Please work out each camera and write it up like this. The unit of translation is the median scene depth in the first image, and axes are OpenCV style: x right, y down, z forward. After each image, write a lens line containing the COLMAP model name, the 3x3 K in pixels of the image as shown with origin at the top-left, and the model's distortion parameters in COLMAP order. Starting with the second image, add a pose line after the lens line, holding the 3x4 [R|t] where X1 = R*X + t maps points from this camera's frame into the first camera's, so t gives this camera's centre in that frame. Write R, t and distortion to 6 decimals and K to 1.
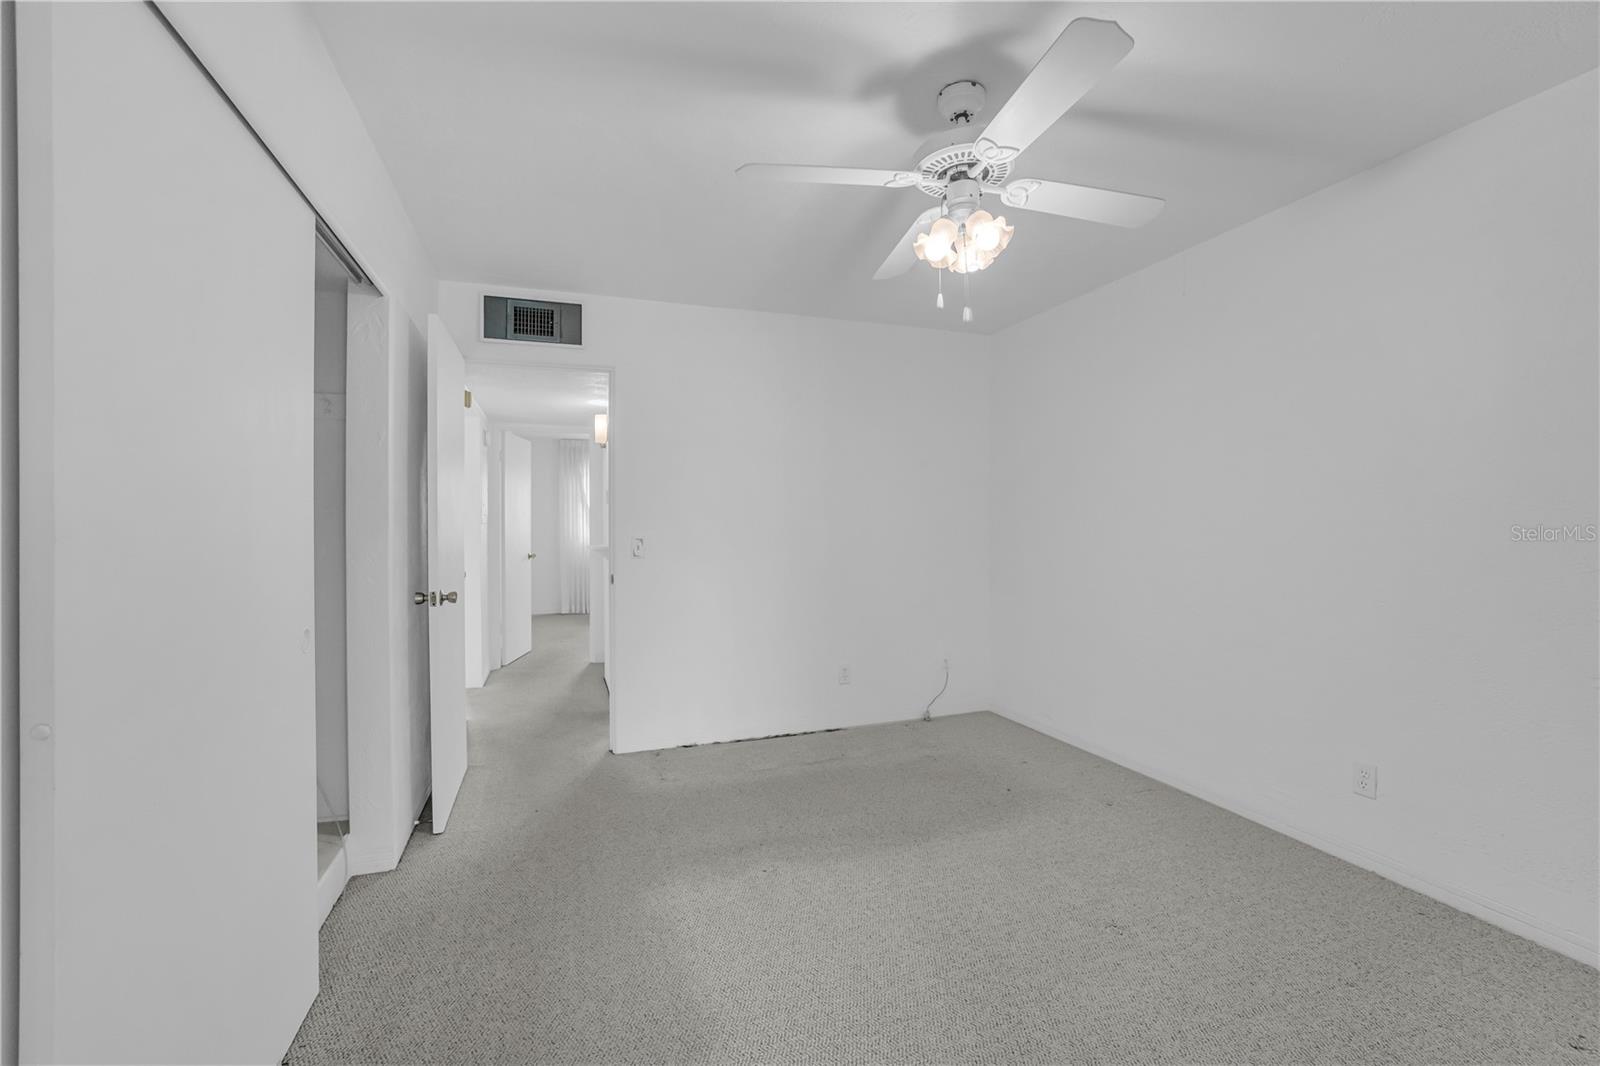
lens RADIAL K [[670.3, 0, 796.0], [0, 670.3, 522.9], [0, 0, 1]] dist [-0.034531, 0.000129]
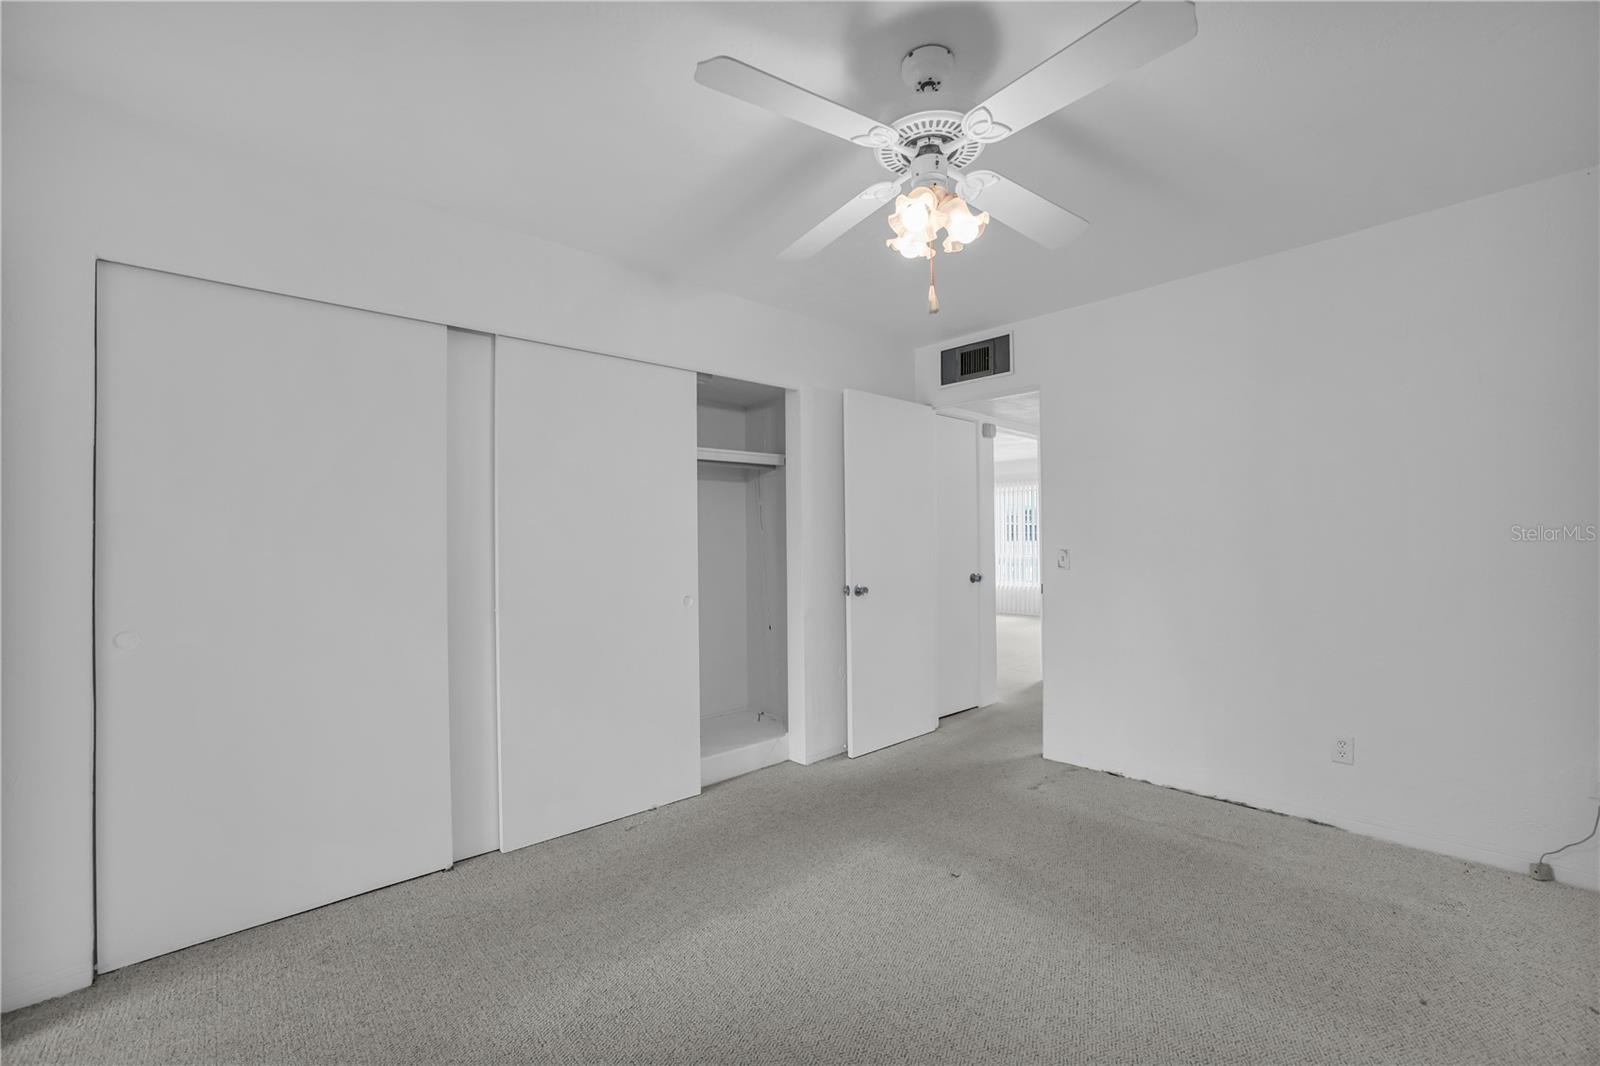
lens RADIAL K [[662.1, 0, 800.0], [0, 662.1, 533.0], [0, 0, 1]] dist [-0.050340, 0.015016]
pose [[0.392893, -0.009238, -0.919538, 0.520026], [0.013383, 0.999901, -0.004328, -0.002521], [0.919487, -0.010606, 0.392978, 0.256615]]
